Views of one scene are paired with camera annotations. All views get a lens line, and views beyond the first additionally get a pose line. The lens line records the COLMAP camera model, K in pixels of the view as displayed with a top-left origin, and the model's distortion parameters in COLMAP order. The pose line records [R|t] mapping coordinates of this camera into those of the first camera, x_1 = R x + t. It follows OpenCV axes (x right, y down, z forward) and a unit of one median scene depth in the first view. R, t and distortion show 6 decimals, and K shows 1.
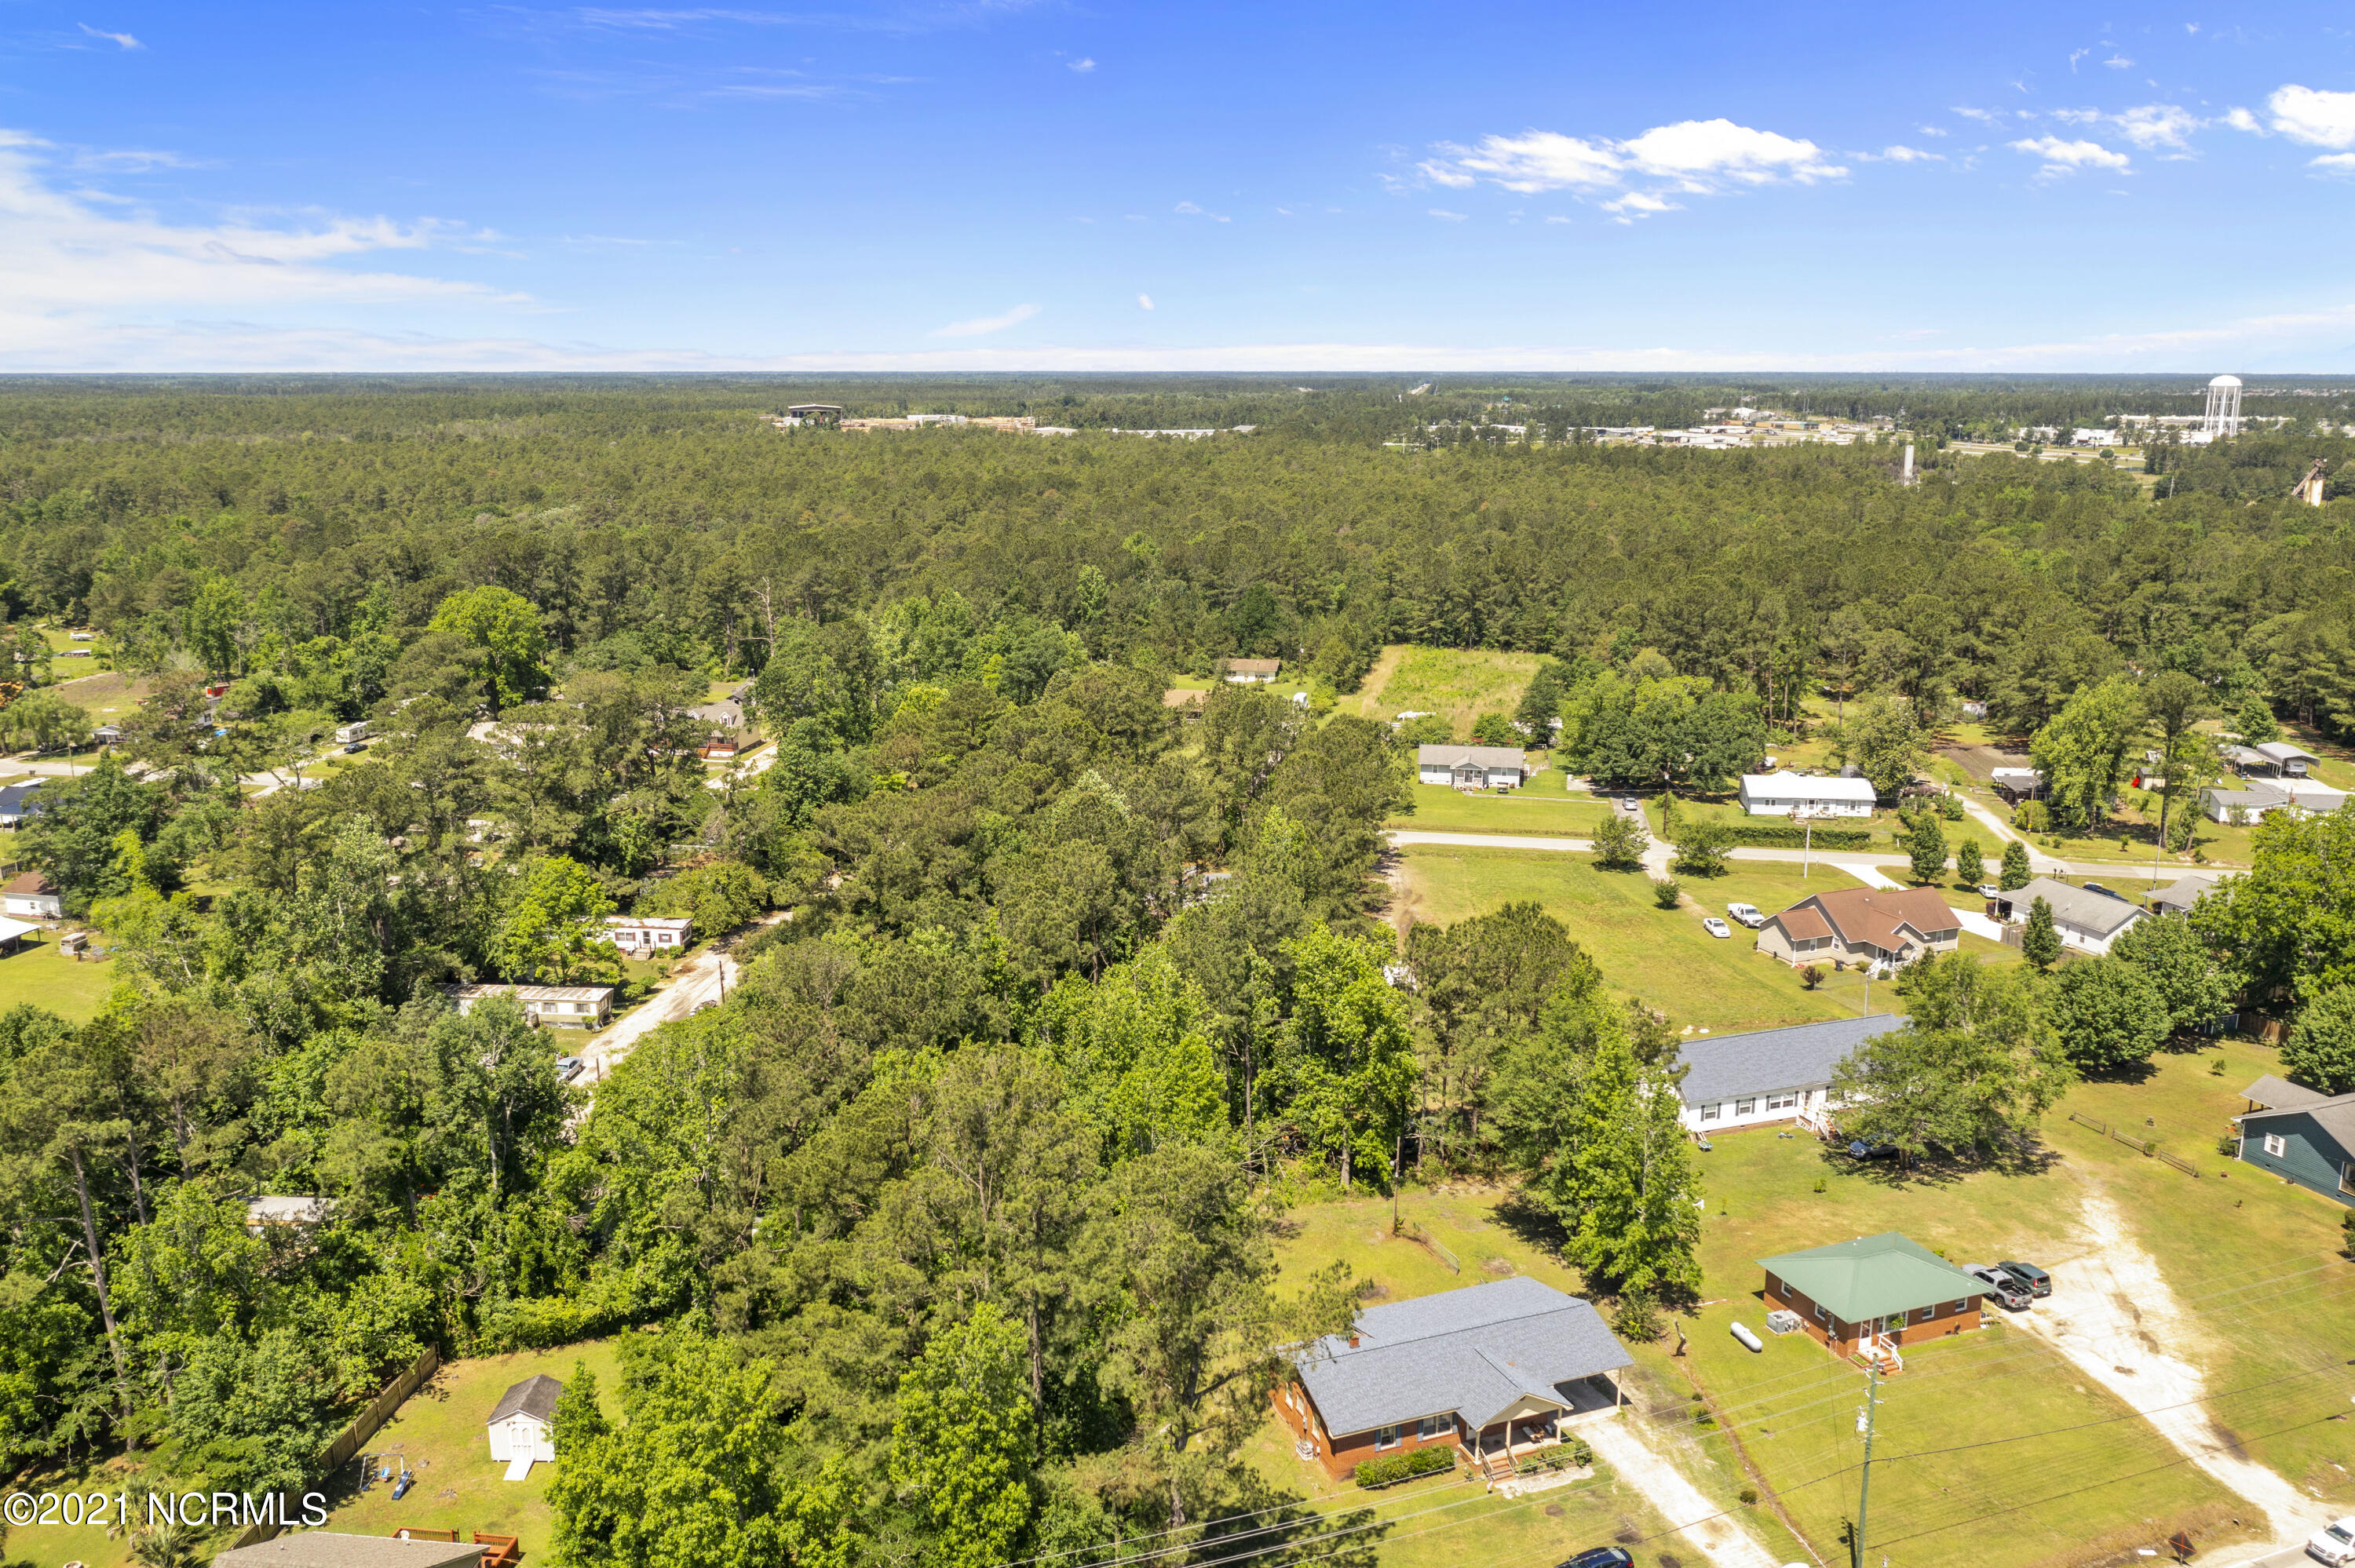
lens RADIAL K [[1860.6, 0, 1170.7], [0, 1860.6, 846.7], [0, 0, 1]] dist [-0.014277, 0.004218]
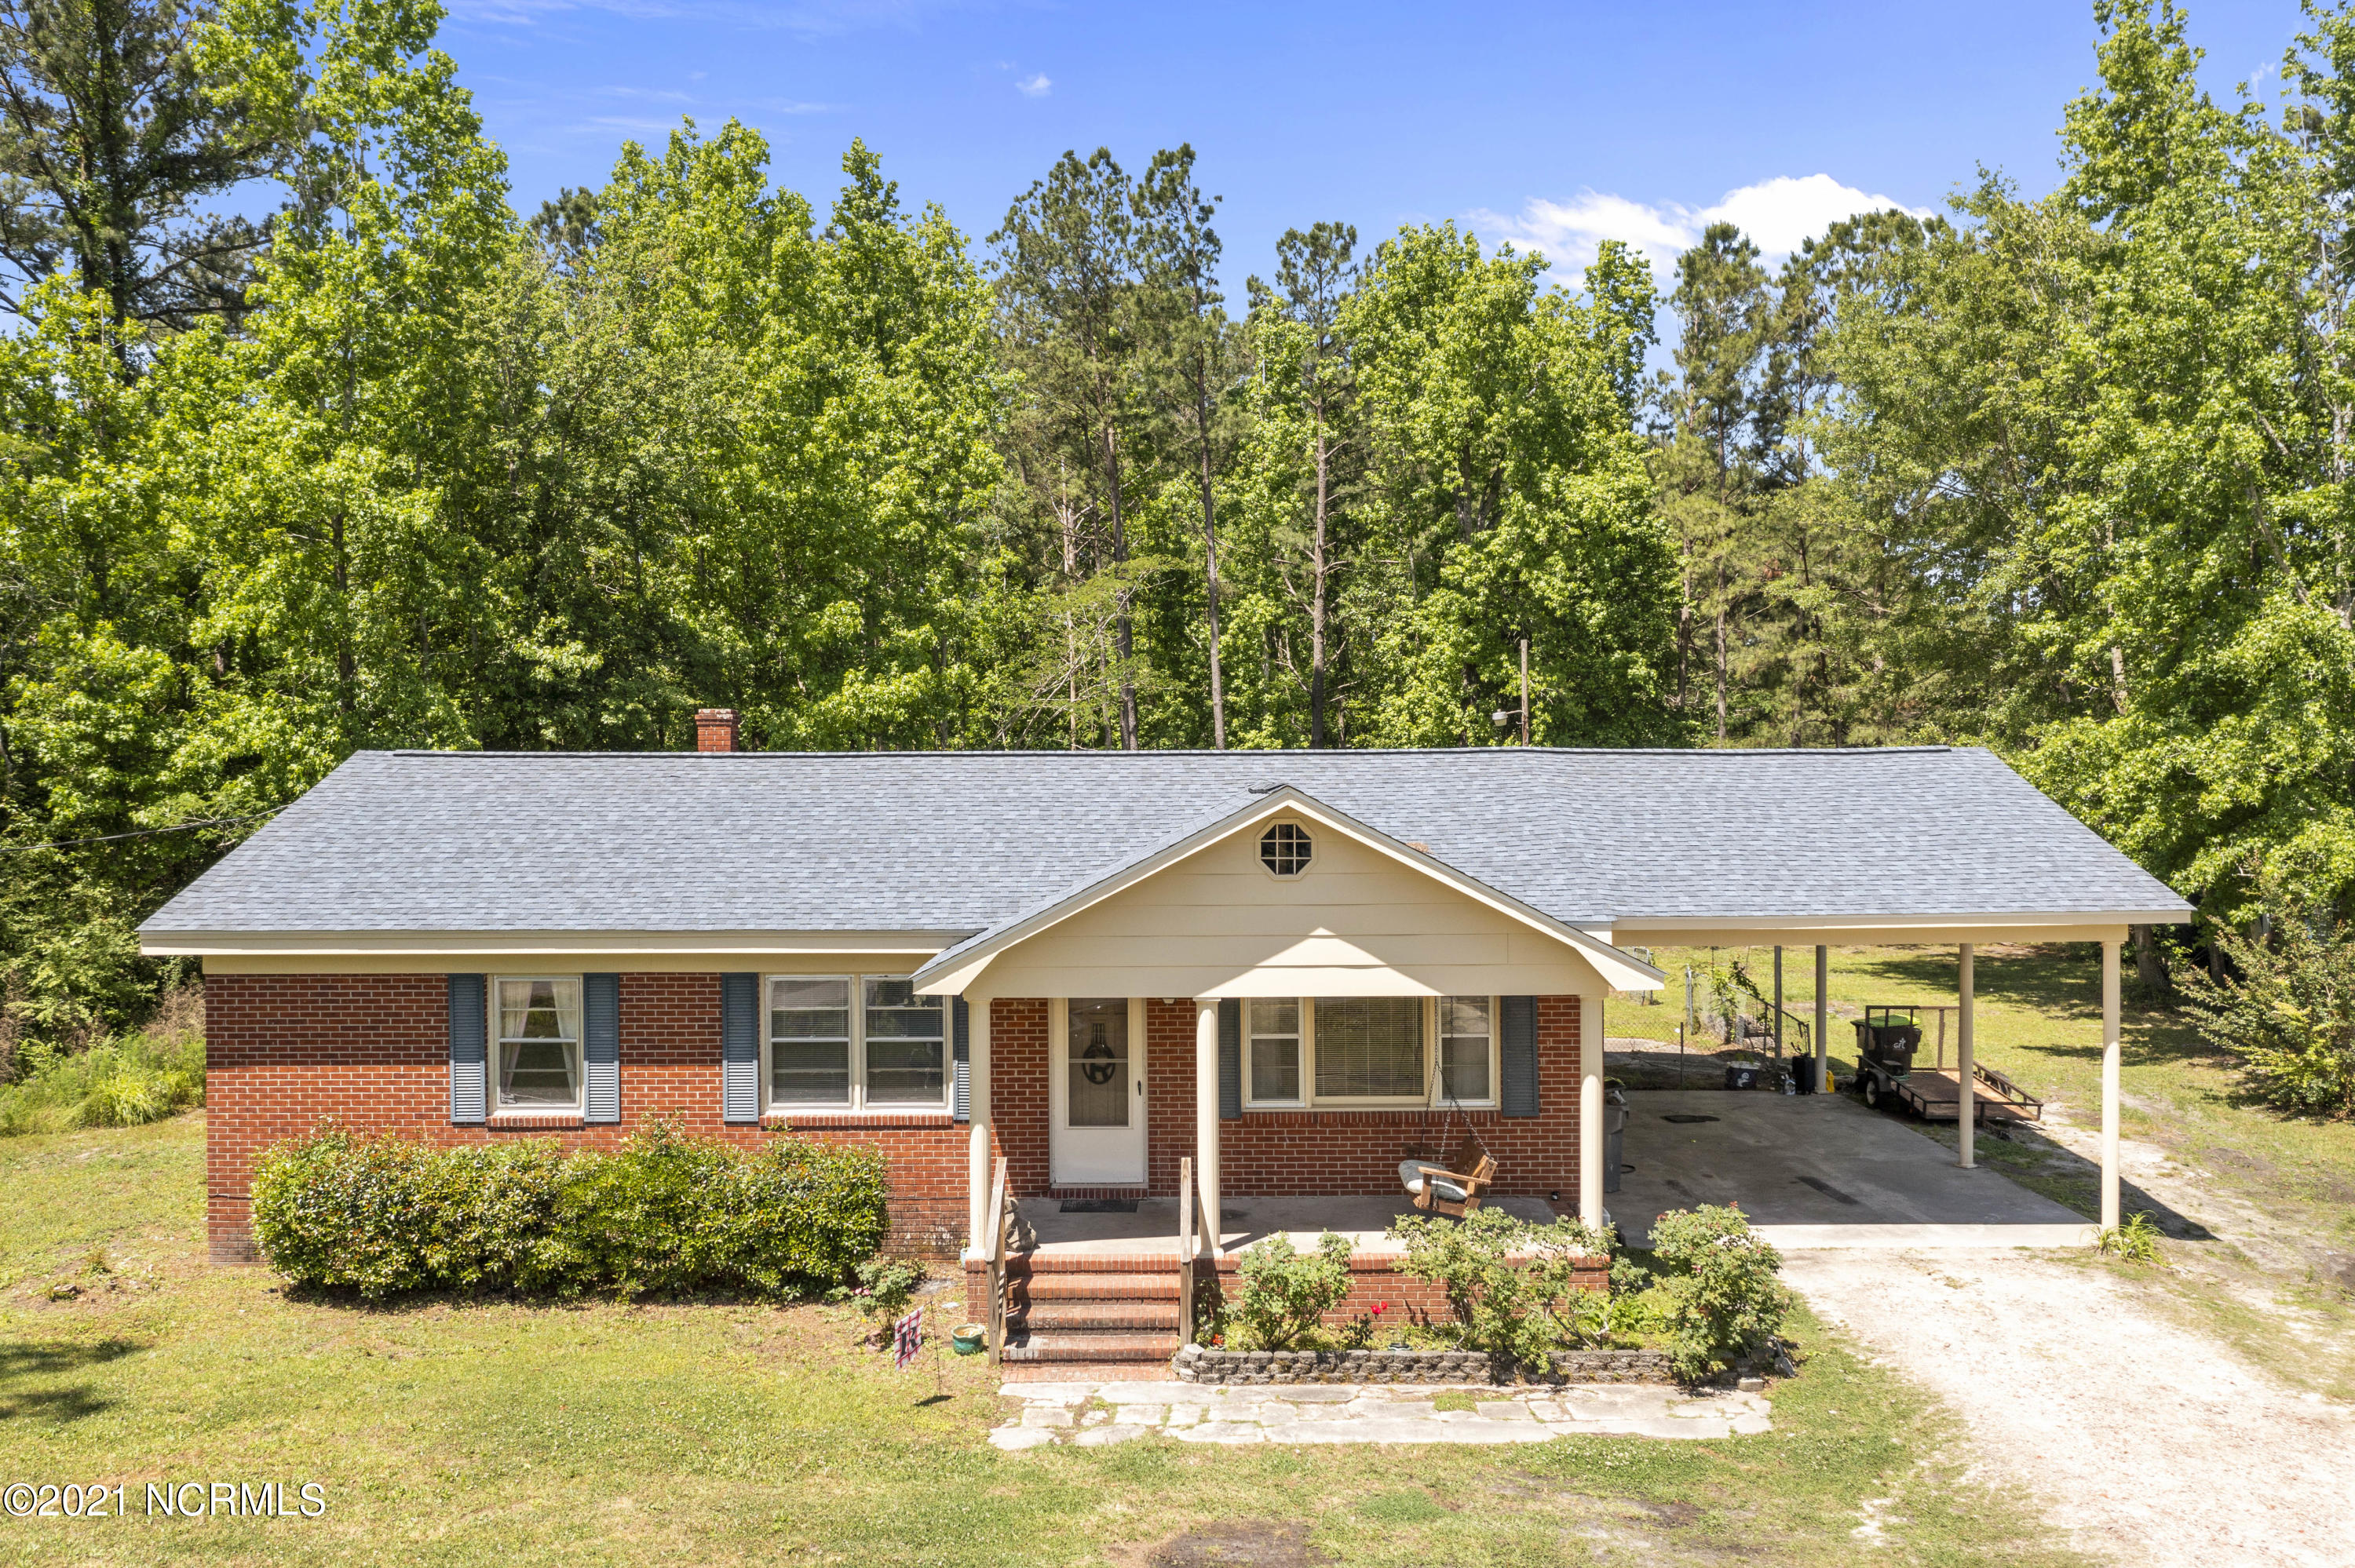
lens RADIAL K [[1890.4, 0, 1165.8], [0, 1890.4, 789.0], [0, 0, 1]] dist [-0.012855, 0.001133]
pose [[0.927694, 0.001429, -0.373338, 0.110798], [-0.086215, 0.973784, -0.210504, 0.151315], [0.363250, 0.227471, 0.903497, 0.396113]]
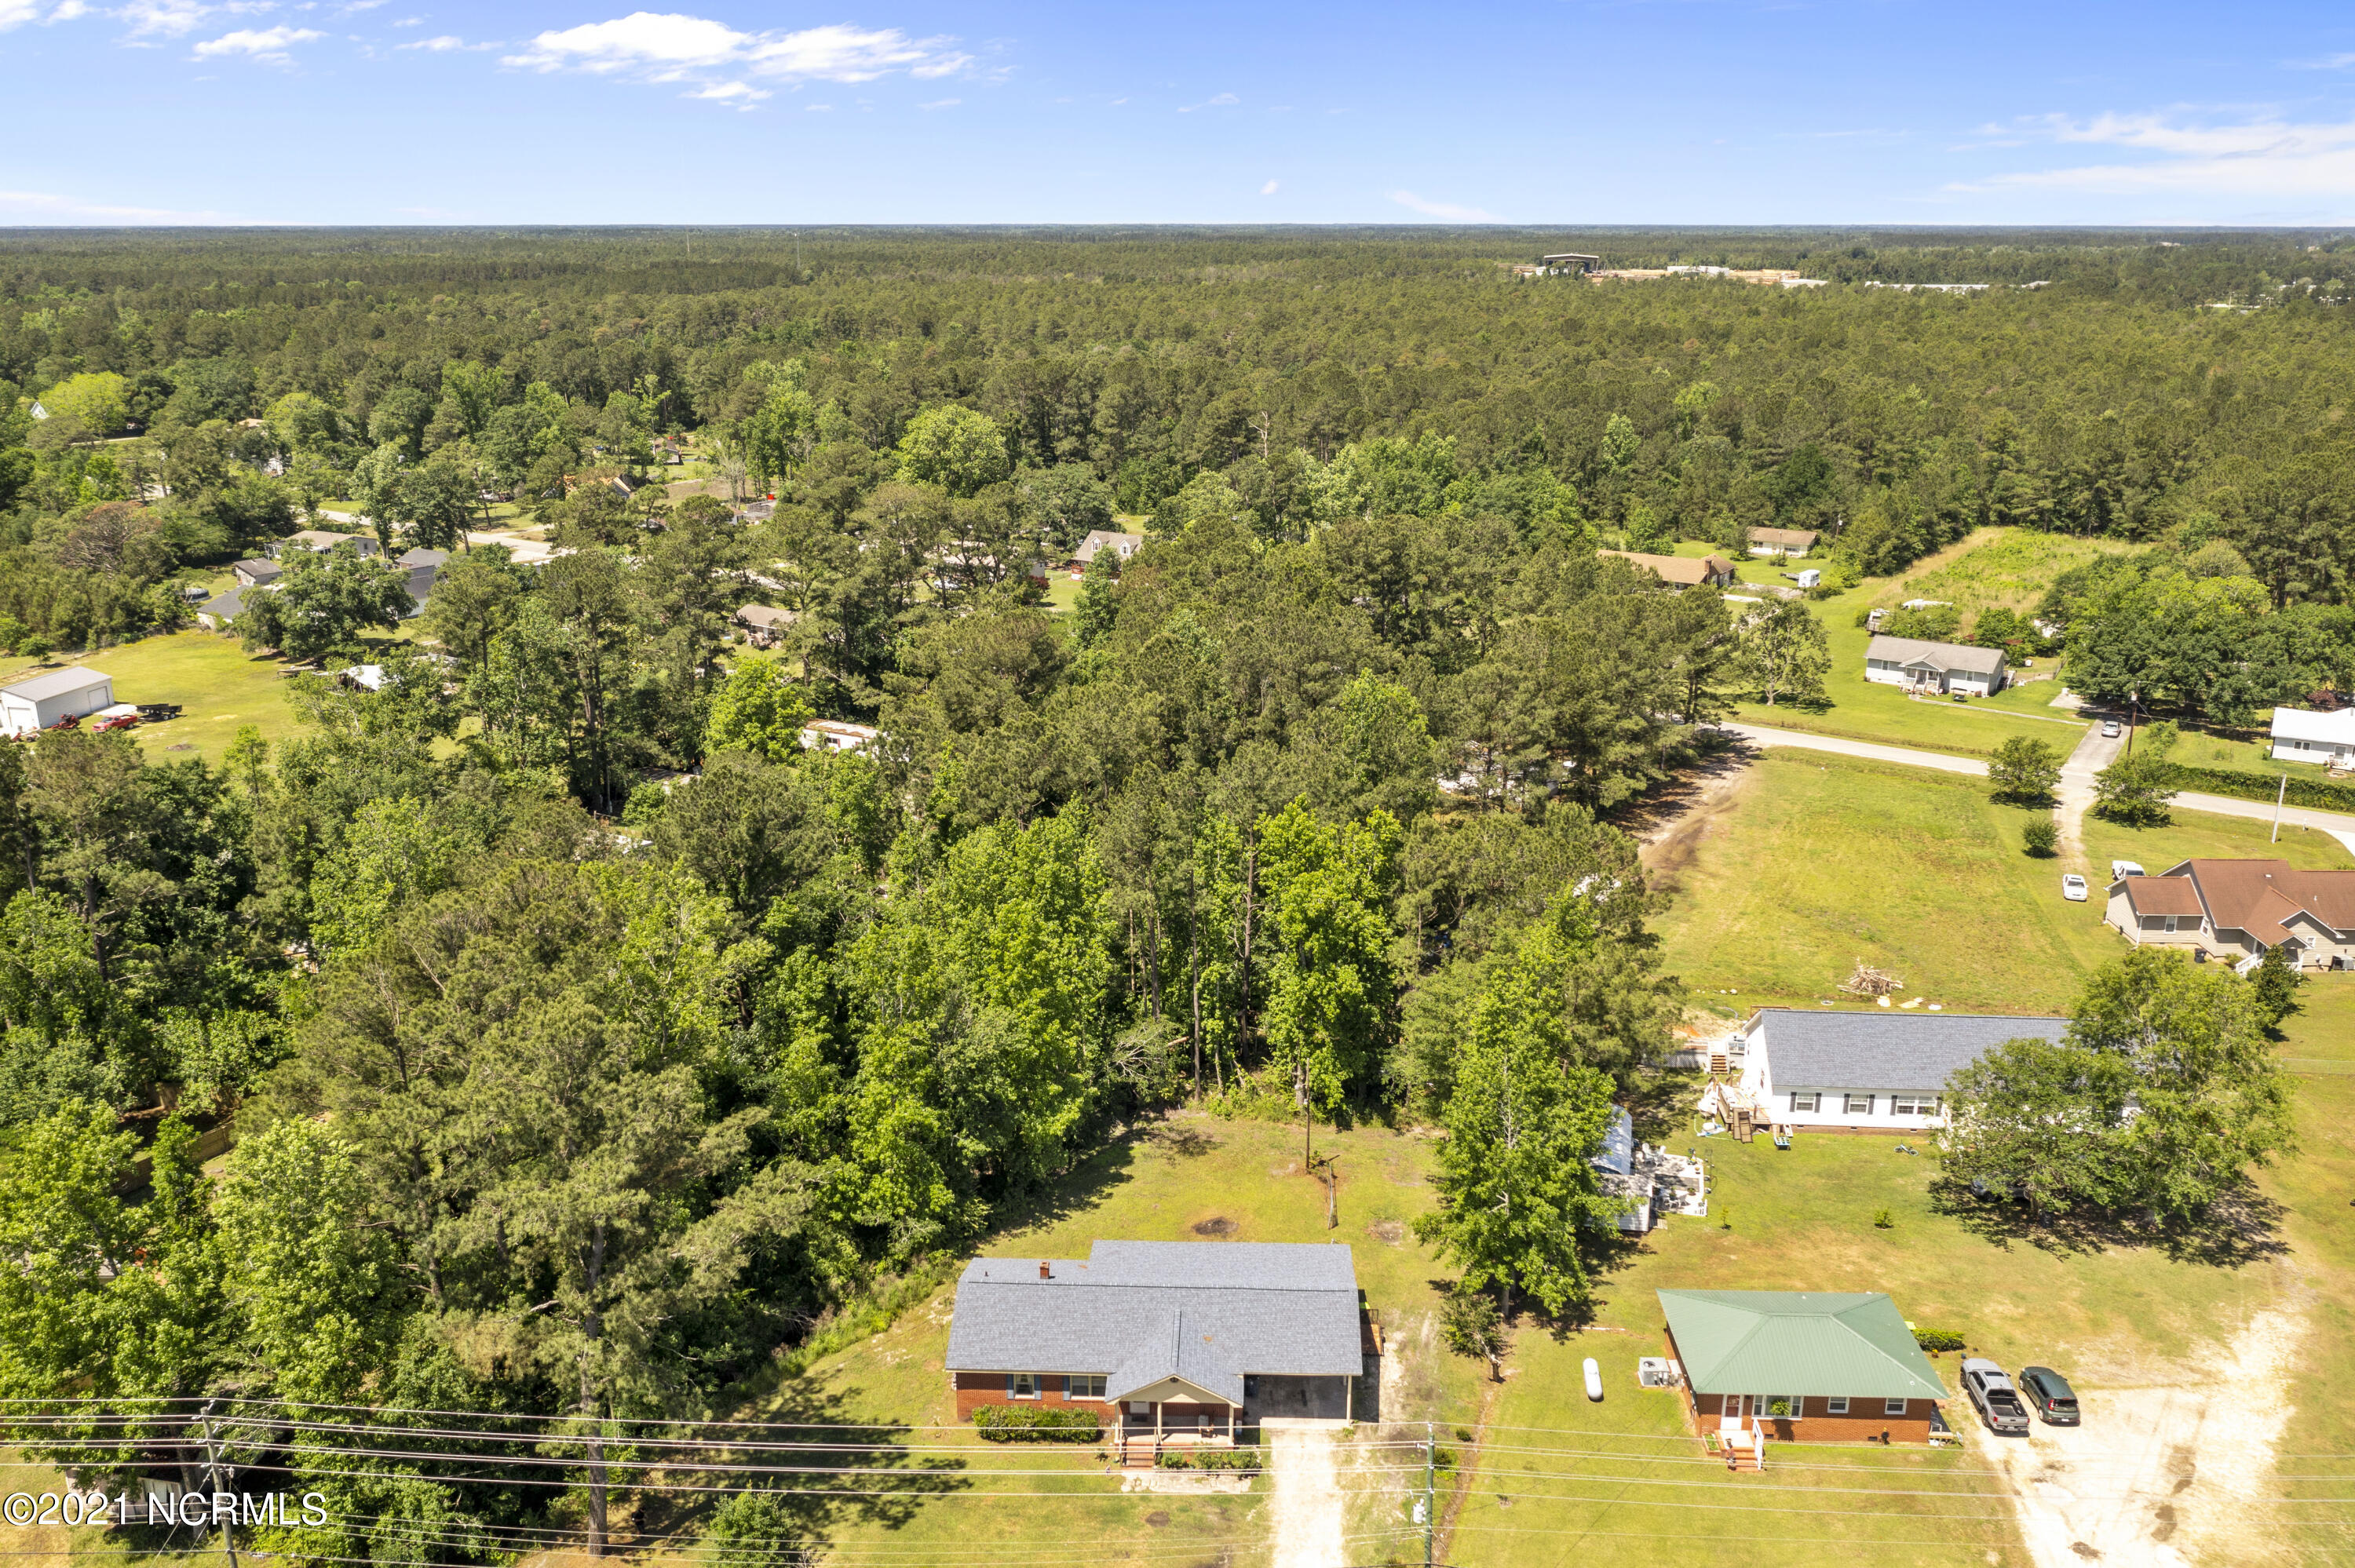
lens RADIAL K [[1890.4, 0, 1165.8], [0, 1890.4, 789.0], [0, 0, 1]] dist [-0.012855, 0.001133]
pose [[0.913958, 0.116548, -0.388713, 0.223333], [-0.100816, 0.993051, 0.060705, -0.006454], [0.393087, -0.016293, 0.919357, 0.107758]]
